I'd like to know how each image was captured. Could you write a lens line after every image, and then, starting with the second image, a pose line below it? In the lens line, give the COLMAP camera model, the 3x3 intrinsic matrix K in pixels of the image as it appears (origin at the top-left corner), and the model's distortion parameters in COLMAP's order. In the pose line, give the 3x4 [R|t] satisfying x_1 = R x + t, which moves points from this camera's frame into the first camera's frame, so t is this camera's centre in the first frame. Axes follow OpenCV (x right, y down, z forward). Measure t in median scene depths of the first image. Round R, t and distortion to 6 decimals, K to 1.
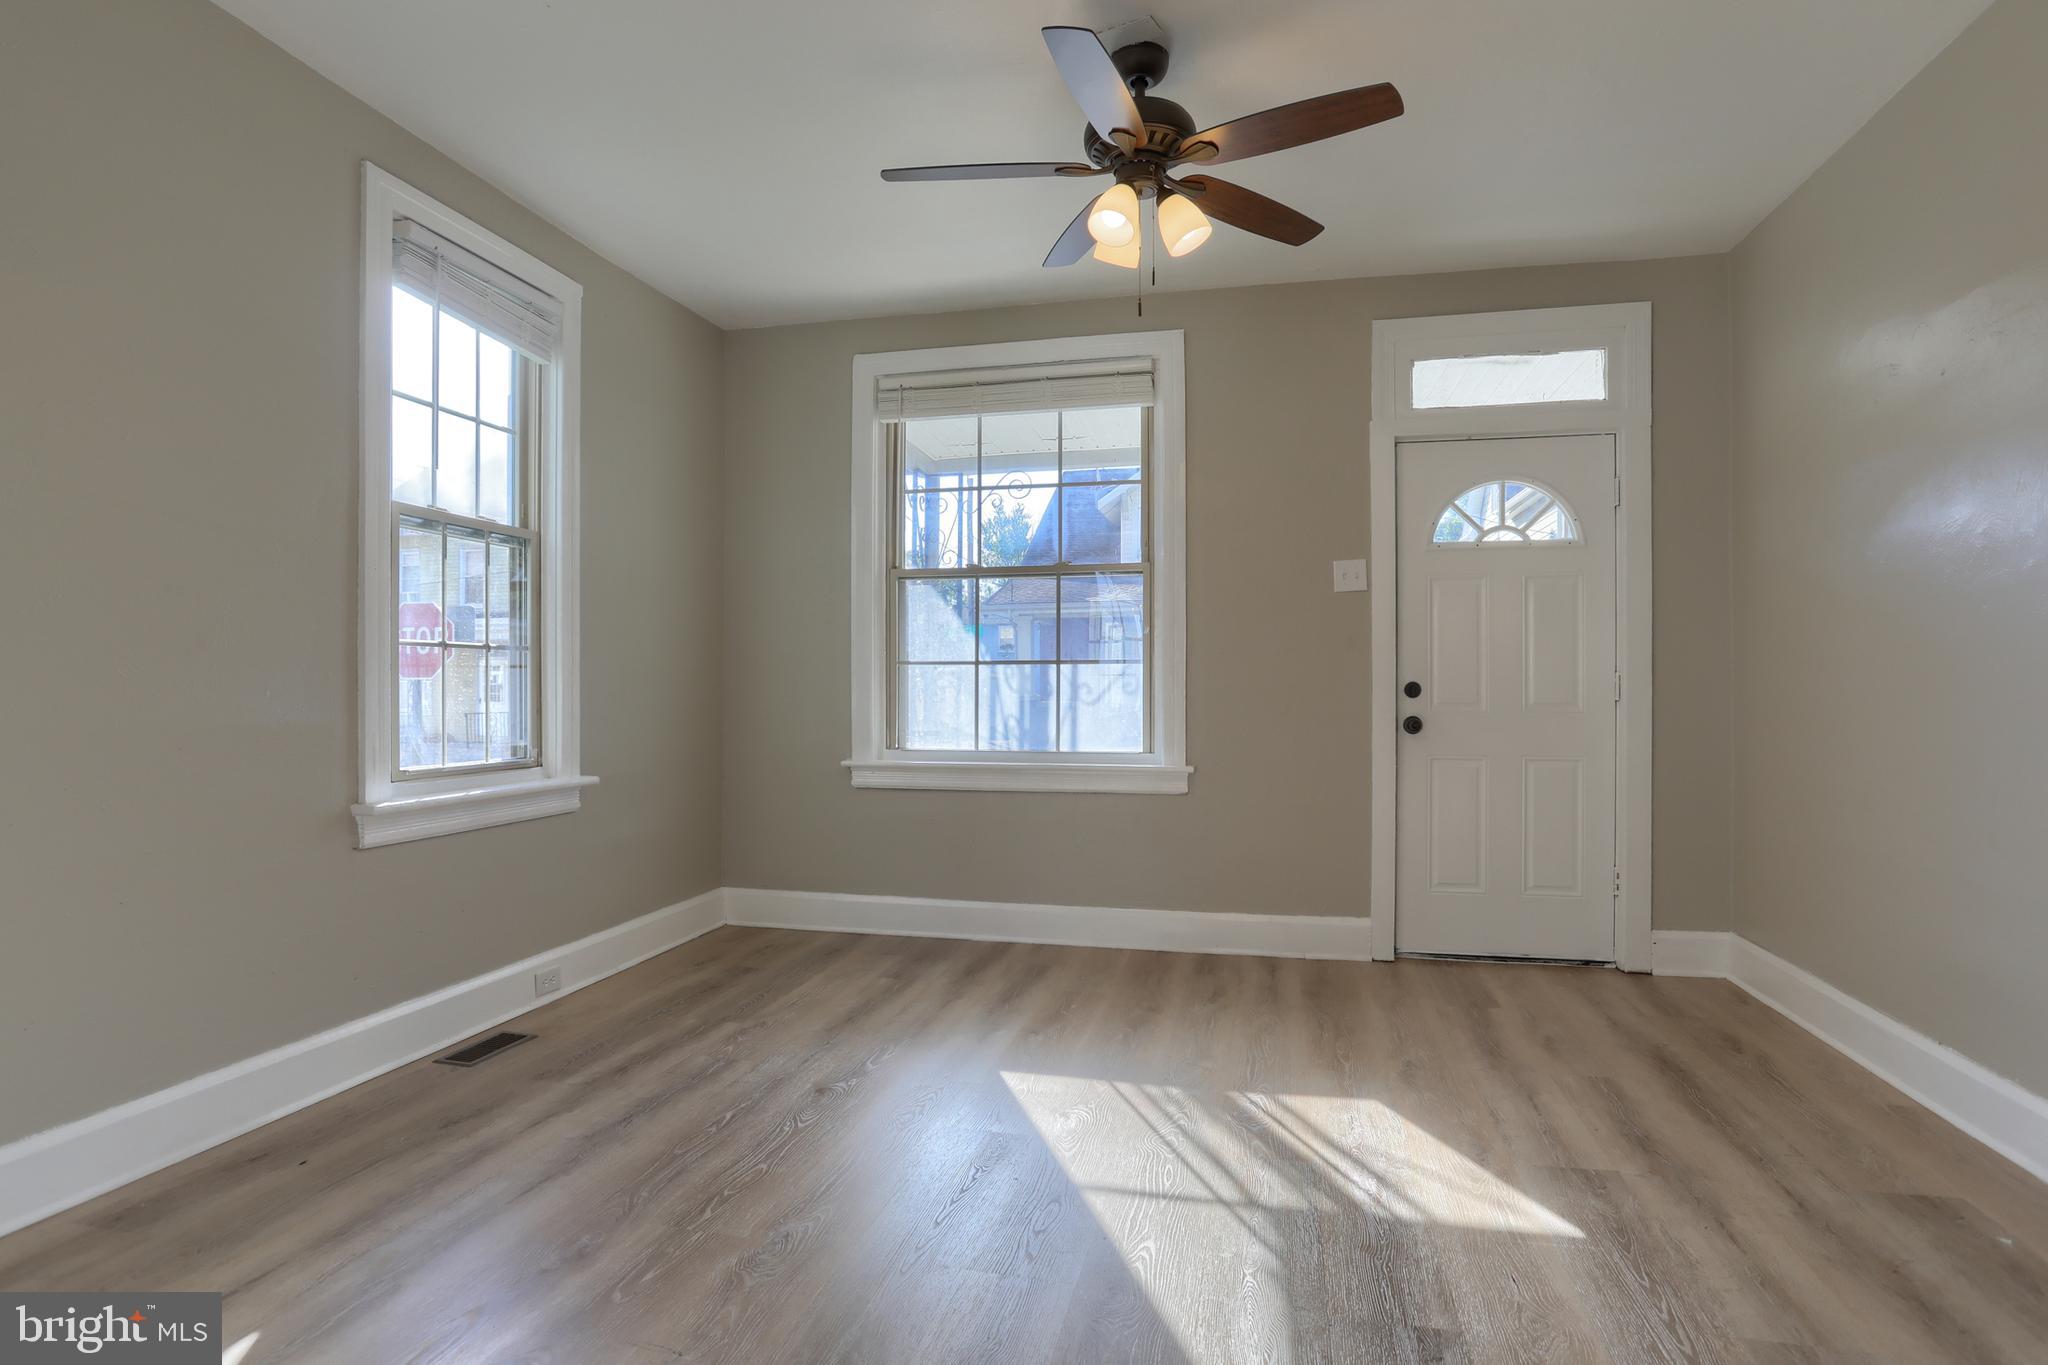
lens RADIAL K [[1134.5, 0, 1014.4], [0, 1134.5, 681.7], [0, 0, 1]] dist [-0.000854, -0.000260]
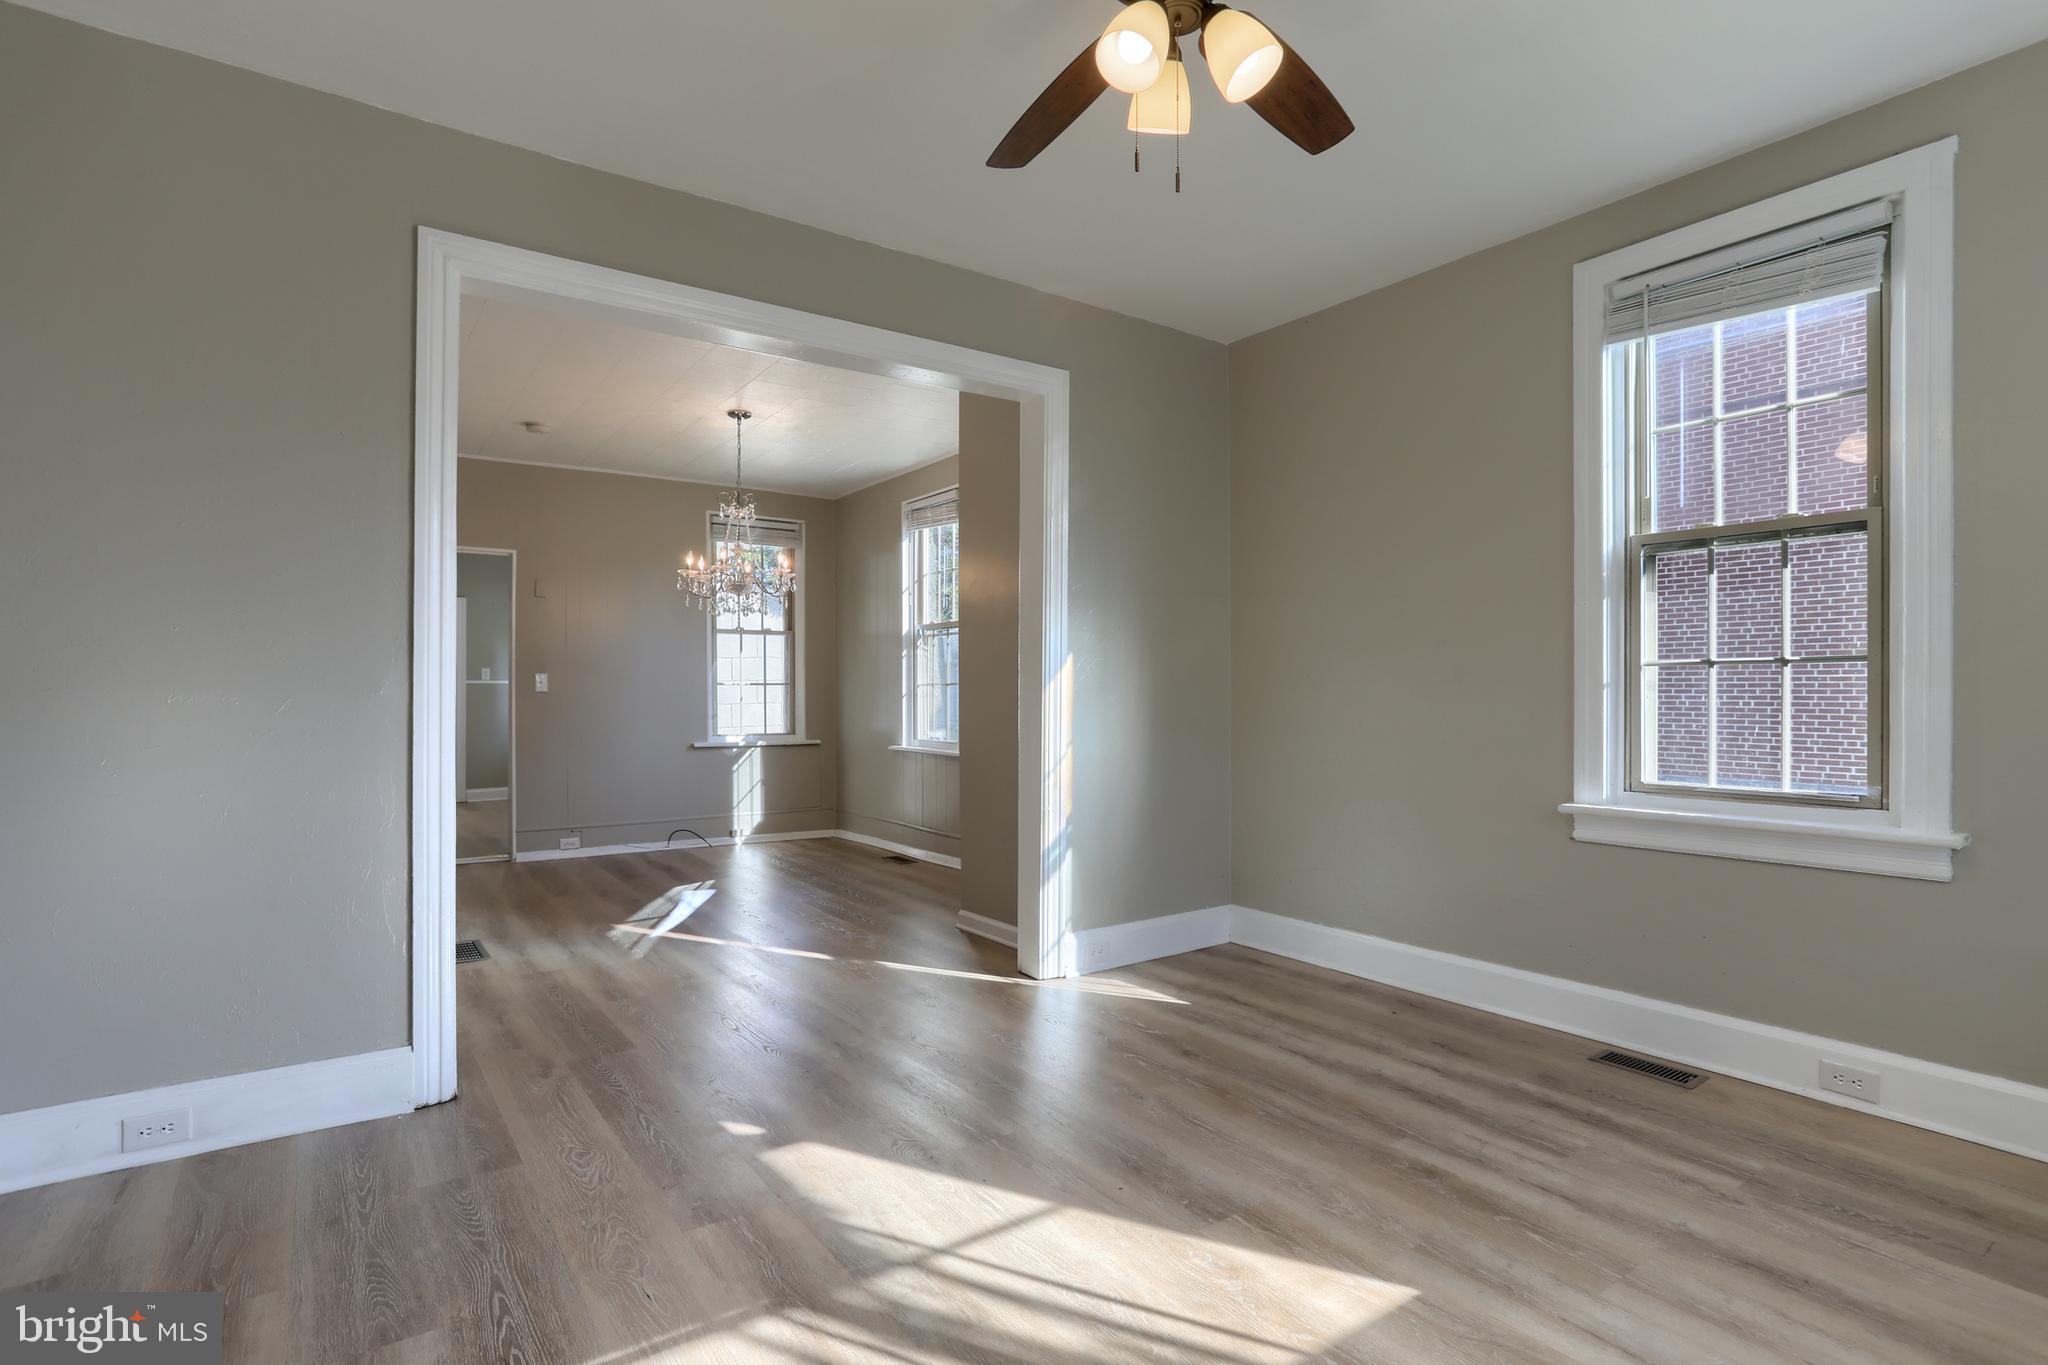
lens RADIAL K [[1012.7, 0, 998.3], [0, 1012.7, 672.3], [0, 0, 1]] dist [-0.021469, 0.001667]
pose [[-0.686691, -0.026814, -0.726455, 0.583721], [-0.008644, 0.999550, -0.028723, 0.007953], [0.726898, -0.013445, -0.686614, 1.229079]]
